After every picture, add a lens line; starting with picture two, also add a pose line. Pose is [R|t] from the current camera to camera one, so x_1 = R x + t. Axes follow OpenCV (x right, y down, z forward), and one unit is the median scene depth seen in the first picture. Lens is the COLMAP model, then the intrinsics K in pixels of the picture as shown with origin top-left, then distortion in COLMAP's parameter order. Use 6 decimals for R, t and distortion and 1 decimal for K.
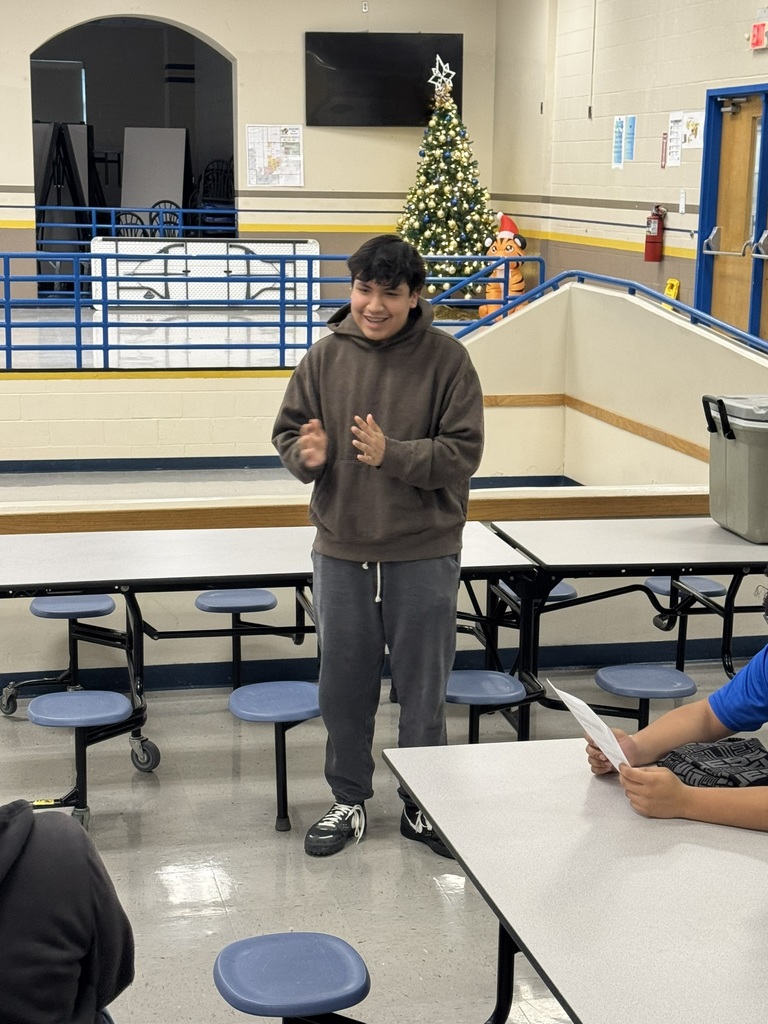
lens RADIAL K [[1710.5, 0, 386.0], [0, 1710.5, 521.5], [0, 0, 1]] dist [0.141947, 0.000000]
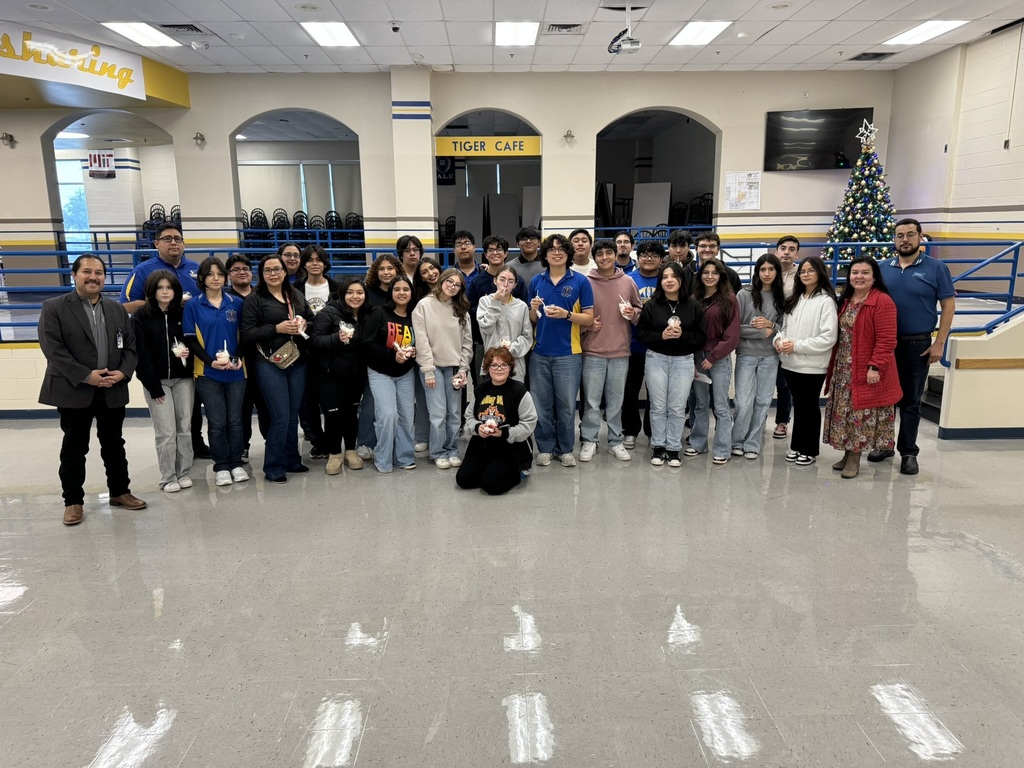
lens RADIAL K [[737.3, 0, 520.5], [0, 737.3, 392.5], [0, 0, 1]] dist [0.039943, -0.049989]
pose [[0.978139, 0.022059, -0.206780, -0.125023], [-0.019093, 0.999684, 0.016329, -0.034822], [0.207075, -0.012024, 0.978251, 0.298236]]
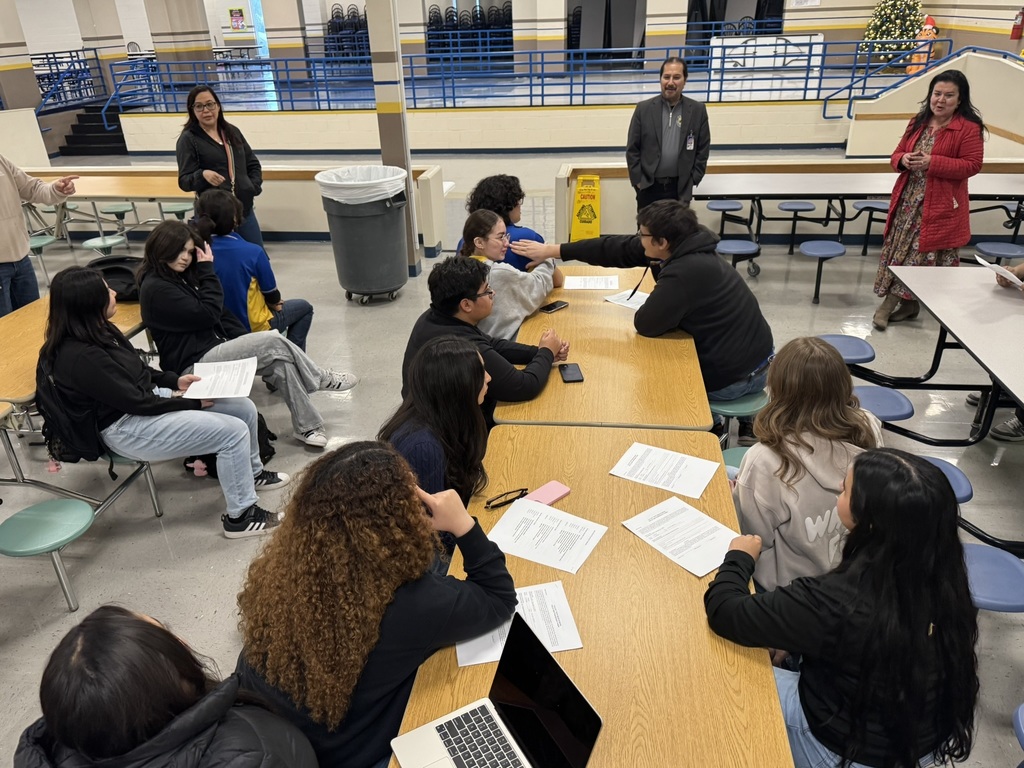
lens RADIAL K [[748.7, 0, 508.0], [0, 748.7, 389.5], [0, 0, 1]] dist [0.003276, -0.005840]
pose [[0.929668, 0.123548, -0.347064, -0.027904], [-0.024161, 0.960507, 0.277205, 0.005191], [0.367605, -0.249323, 0.895938, -0.044497]]
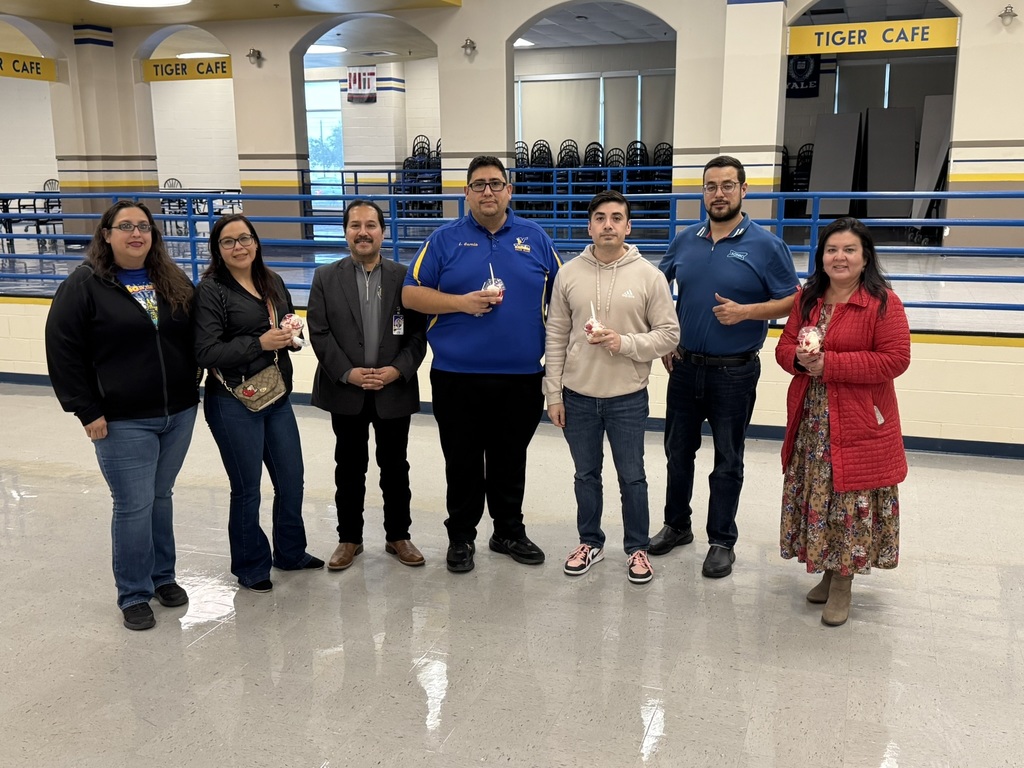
lens RADIAL K [[1064.6, 0, 514.4], [0, 1064.6, 389.9], [0, 0, 1]] dist [0.052468, 0.000000]
pose [[0.834161, 0.088314, -0.544404, -0.106877], [-0.088547, 0.995736, 0.025855, -0.036697], [0.544367, 0.026638, 0.838424, 0.308880]]
